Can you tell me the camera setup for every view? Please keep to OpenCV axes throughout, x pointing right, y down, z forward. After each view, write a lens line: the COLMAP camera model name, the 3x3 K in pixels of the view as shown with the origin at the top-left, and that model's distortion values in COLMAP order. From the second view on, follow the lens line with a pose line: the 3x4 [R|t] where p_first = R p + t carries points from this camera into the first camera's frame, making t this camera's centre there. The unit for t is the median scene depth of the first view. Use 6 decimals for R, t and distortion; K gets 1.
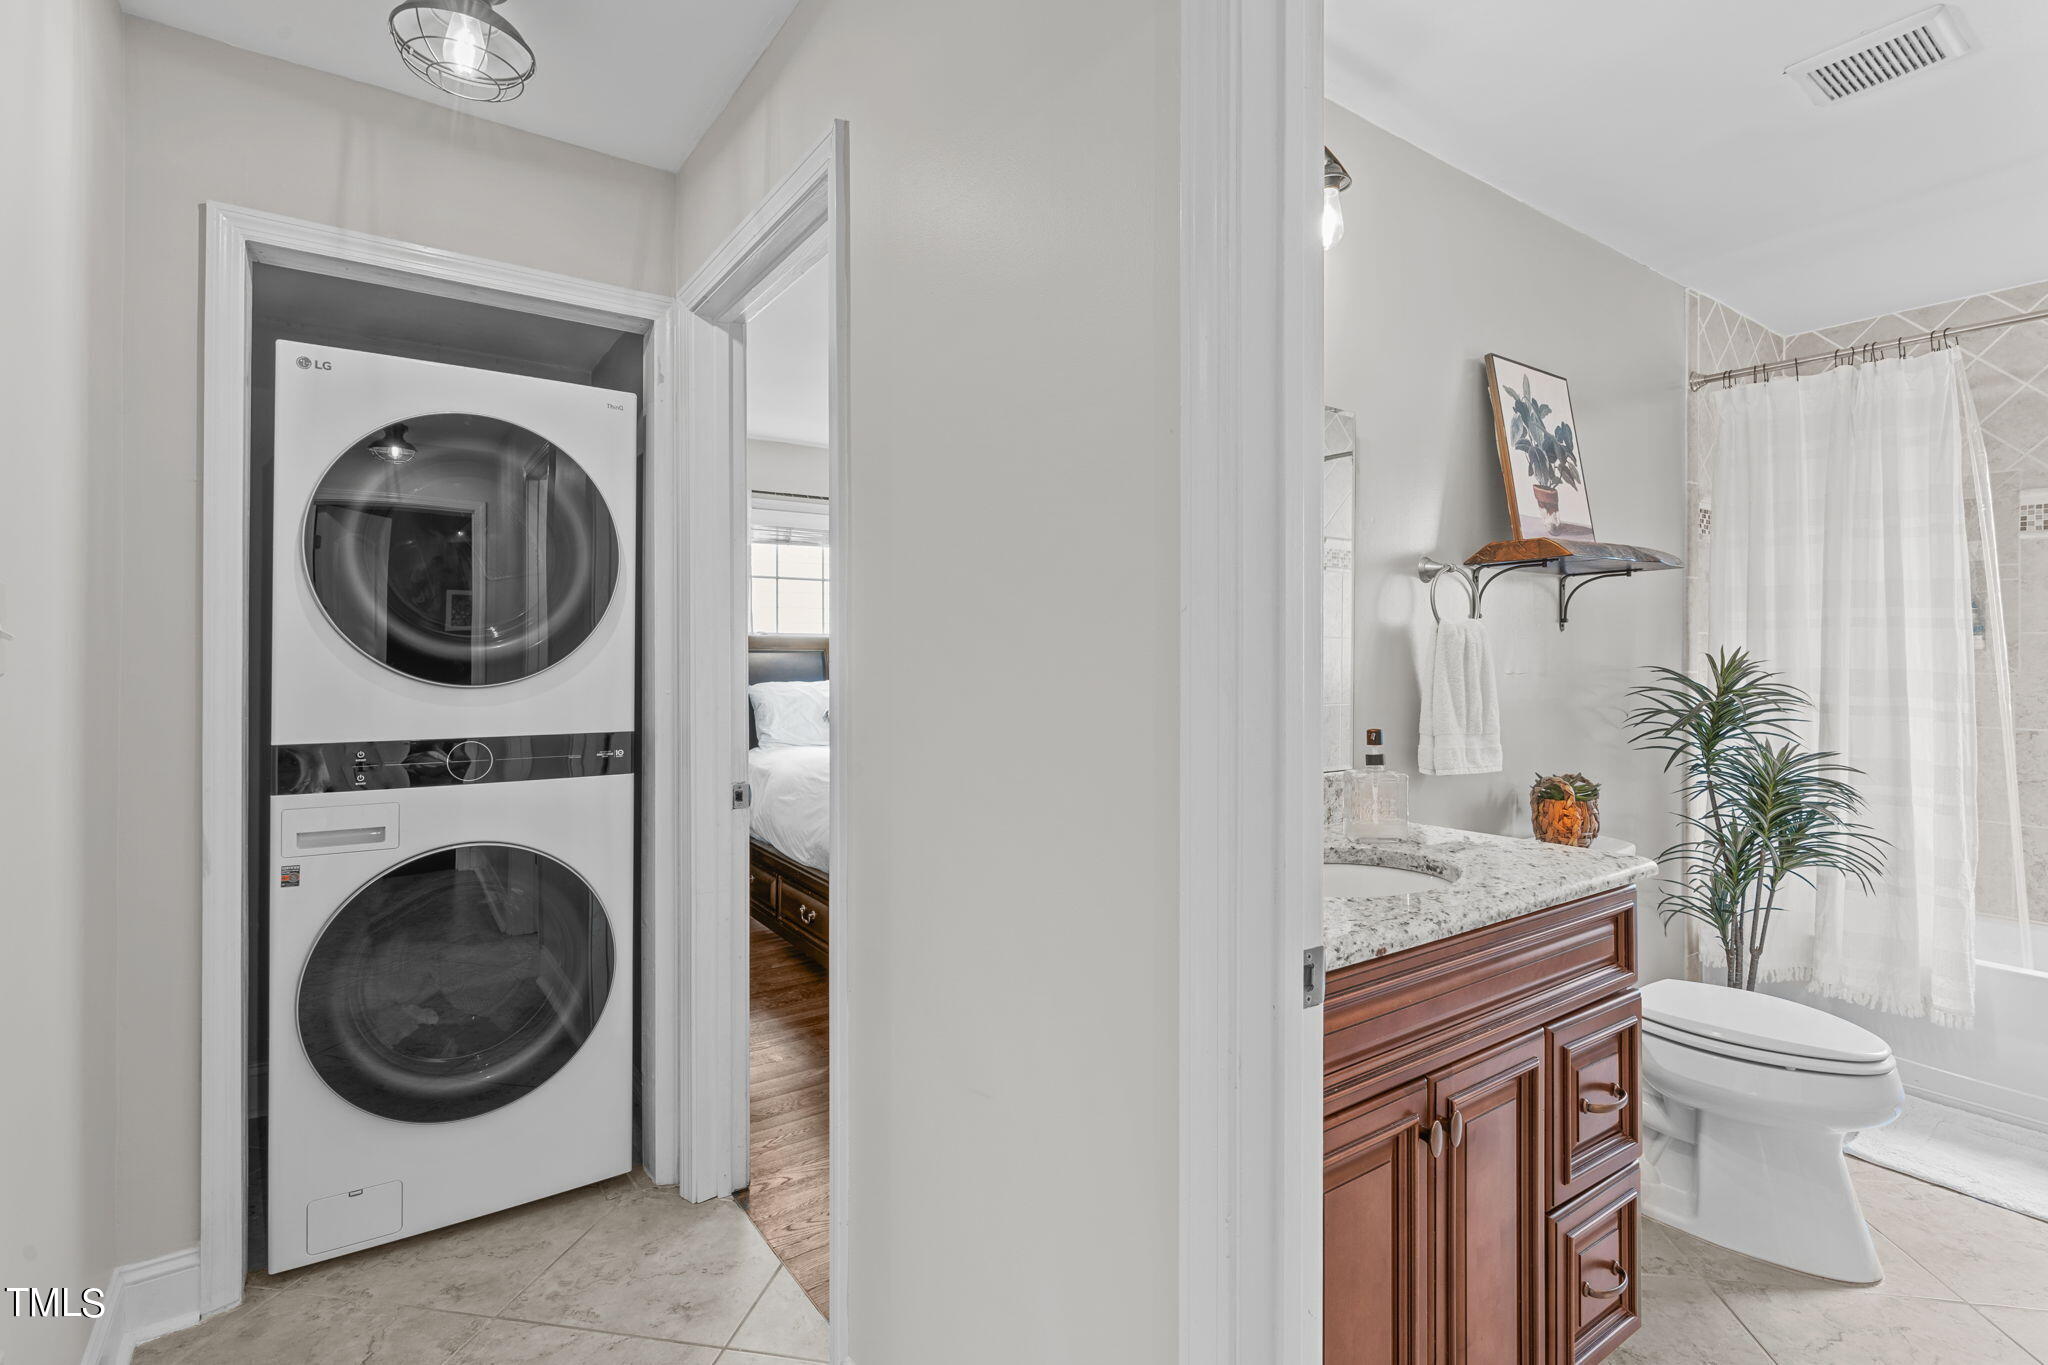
lens RADIAL K [[955.7, 0, 1026.5], [0, 955.7, 663.5], [0, 0, 1]] dist [-0.000728, 0.002754]
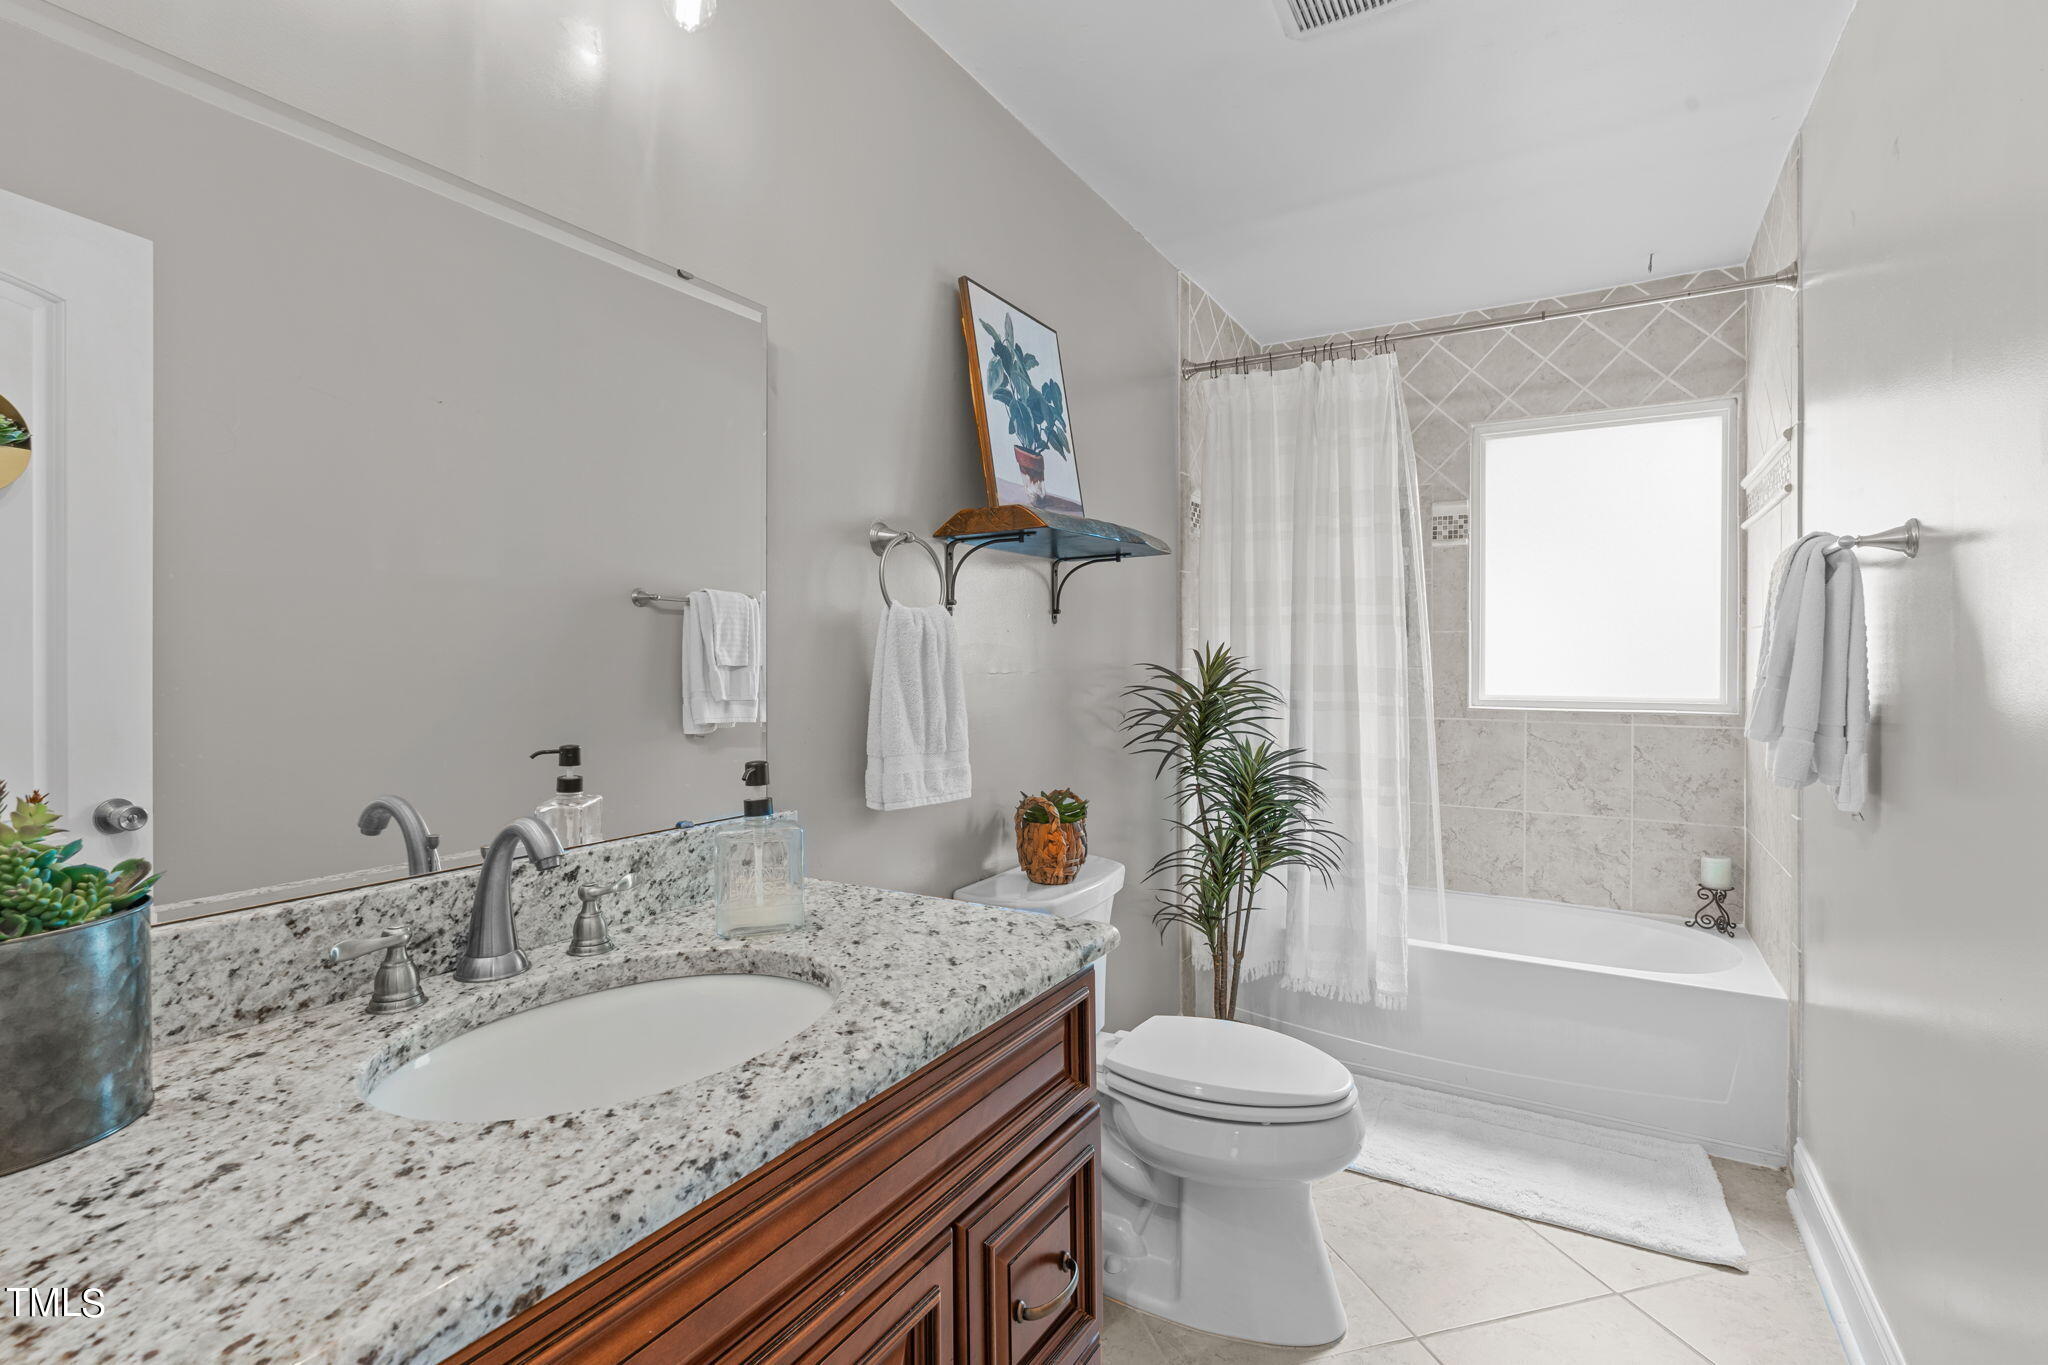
lens RADIAL K [[955.7, 0, 1022.6], [0, 955.7, 679.4], [0, 0, 1]] dist [-0.000728, 0.002754]
pose [[0.912213, -0.013338, 0.409499, 0.179357], [0.006737, 0.999823, 0.017558, 0.001201], [-0.409661, -0.013258, 0.912142, 0.220597]]
